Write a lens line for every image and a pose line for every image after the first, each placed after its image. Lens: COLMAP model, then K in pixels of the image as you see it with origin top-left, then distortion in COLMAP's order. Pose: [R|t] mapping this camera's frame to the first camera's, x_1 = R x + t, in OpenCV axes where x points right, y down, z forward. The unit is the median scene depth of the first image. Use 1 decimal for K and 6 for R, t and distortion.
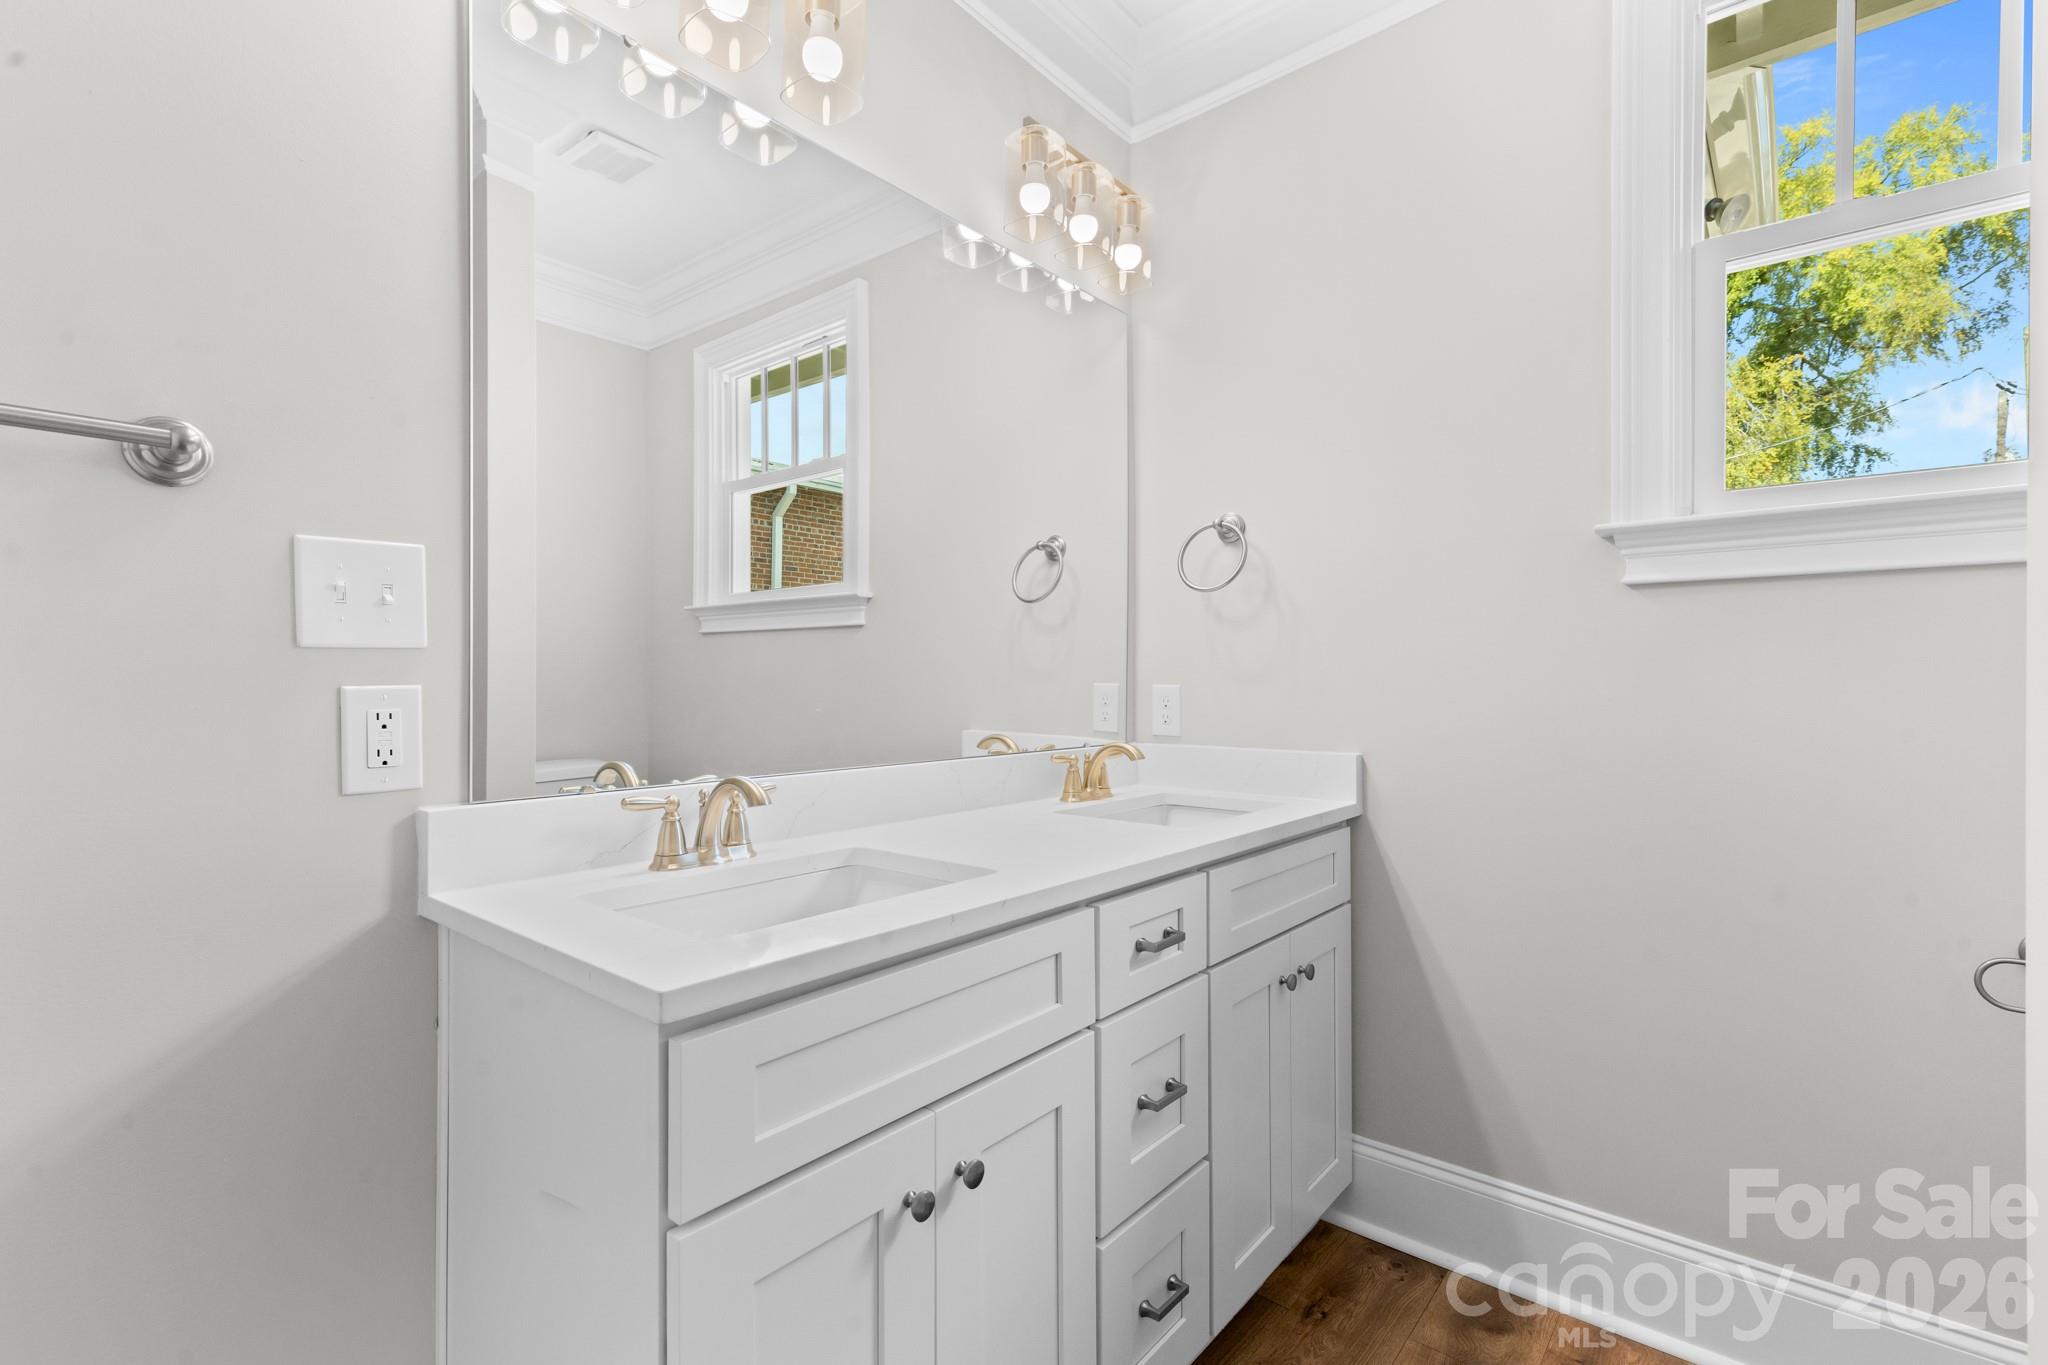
lens RADIAL K [[920.6, 0, 1024.0], [0, 920.6, 682.5], [0, 0, 1]] dist [0.003515, 0.000288]
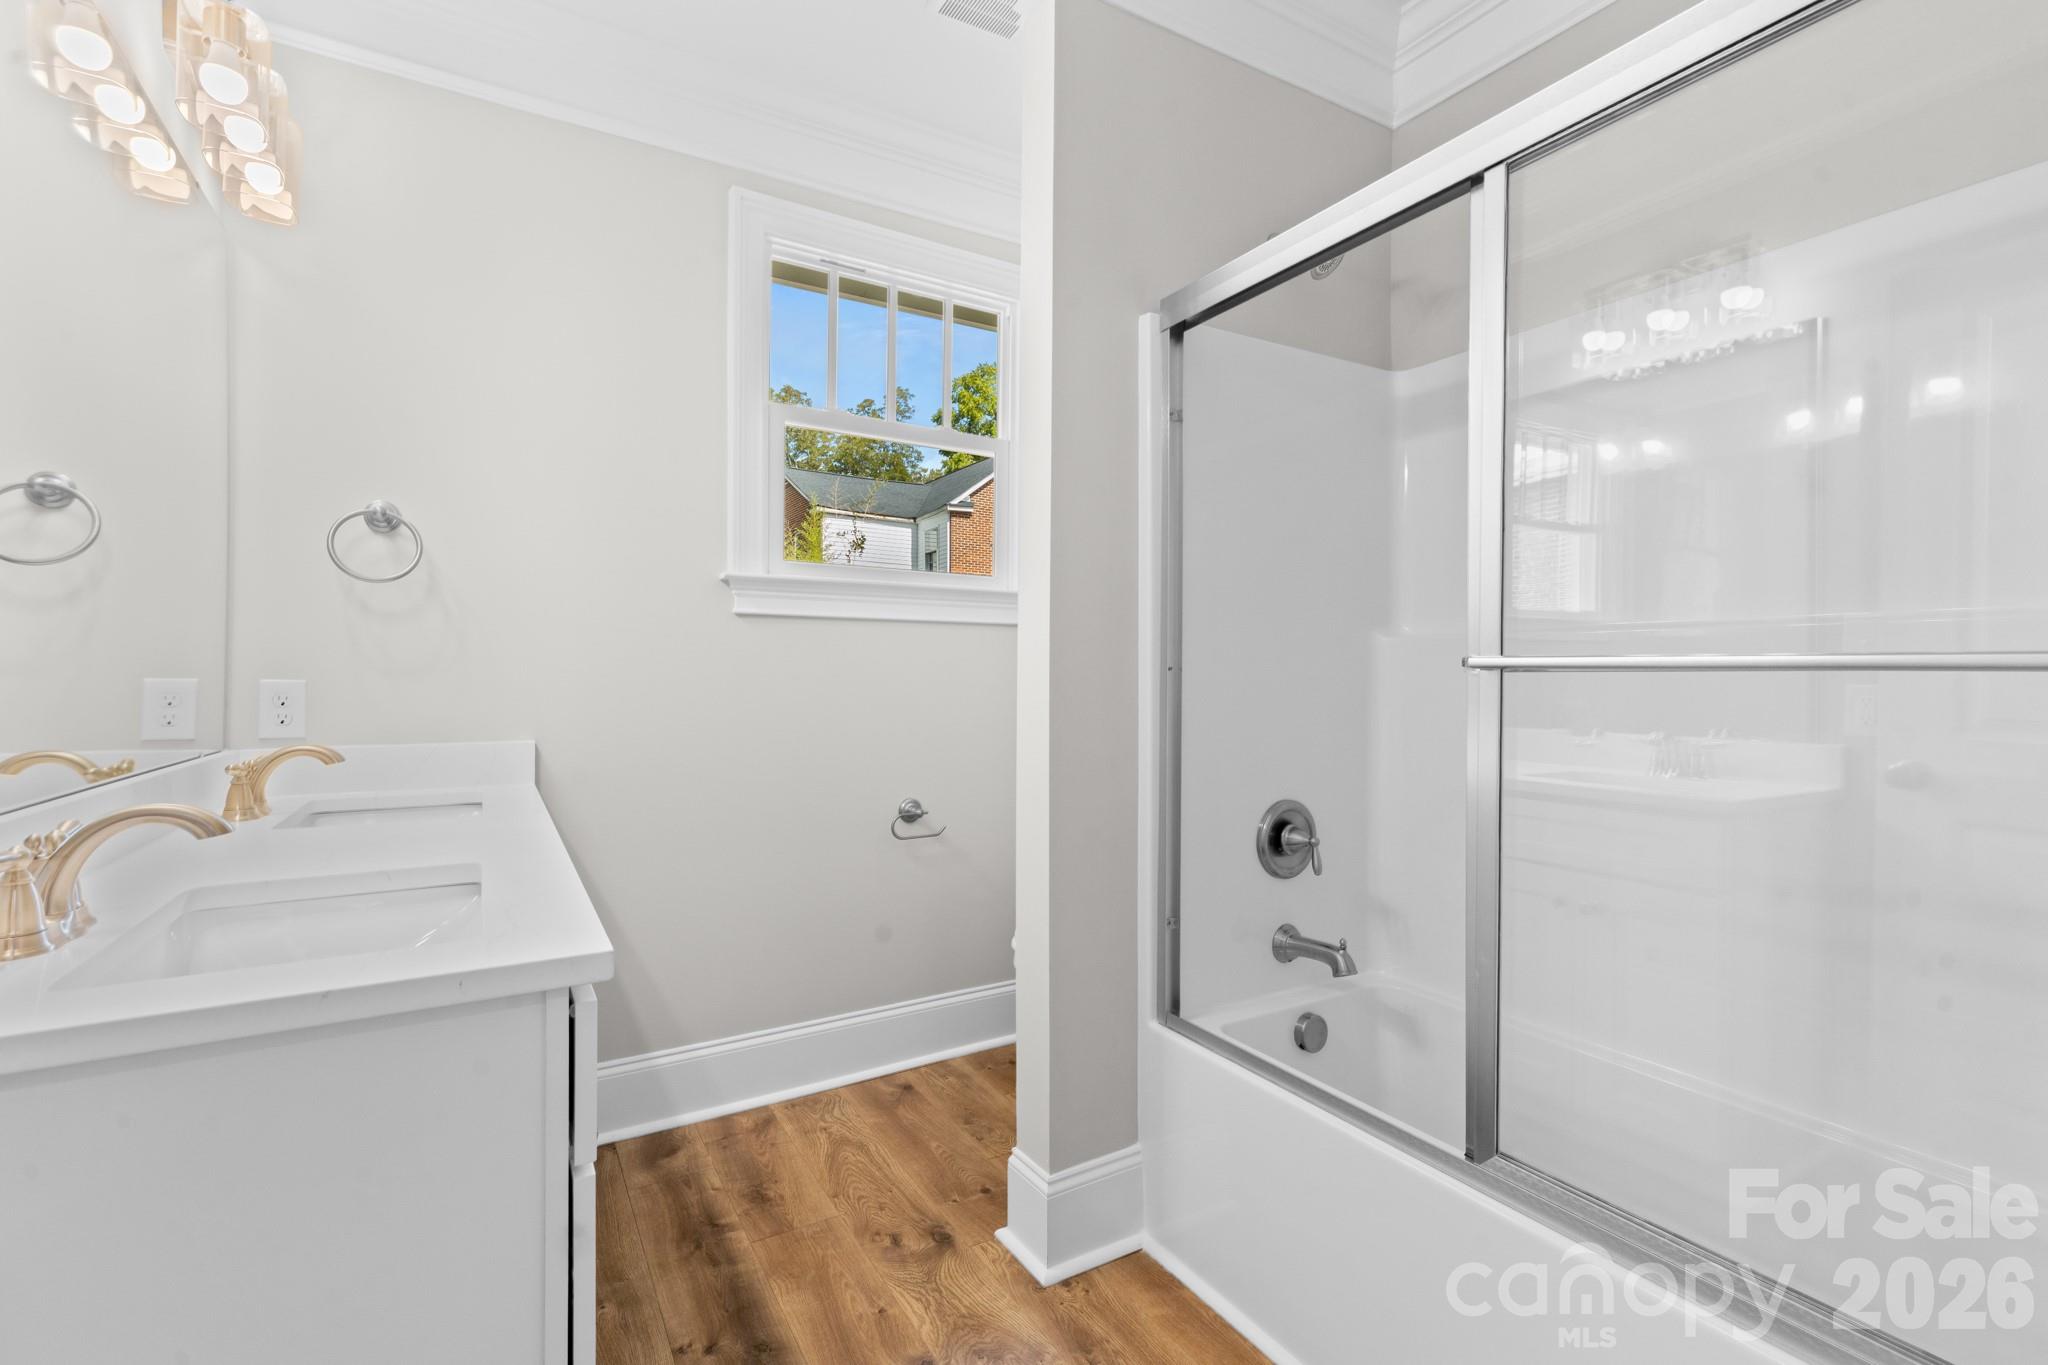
lens RADIAL K [[920.6, 0, 1024.0], [0, 920.6, 682.5], [0, 0, 1]] dist [0.003515, 0.000288]
pose [[0.310660, -0.000247, 0.950521, -0.656487], [-0.004343, 0.999989, 0.001679, 0.001079], [-0.950511, -0.004650, 0.310655, 0.089201]]
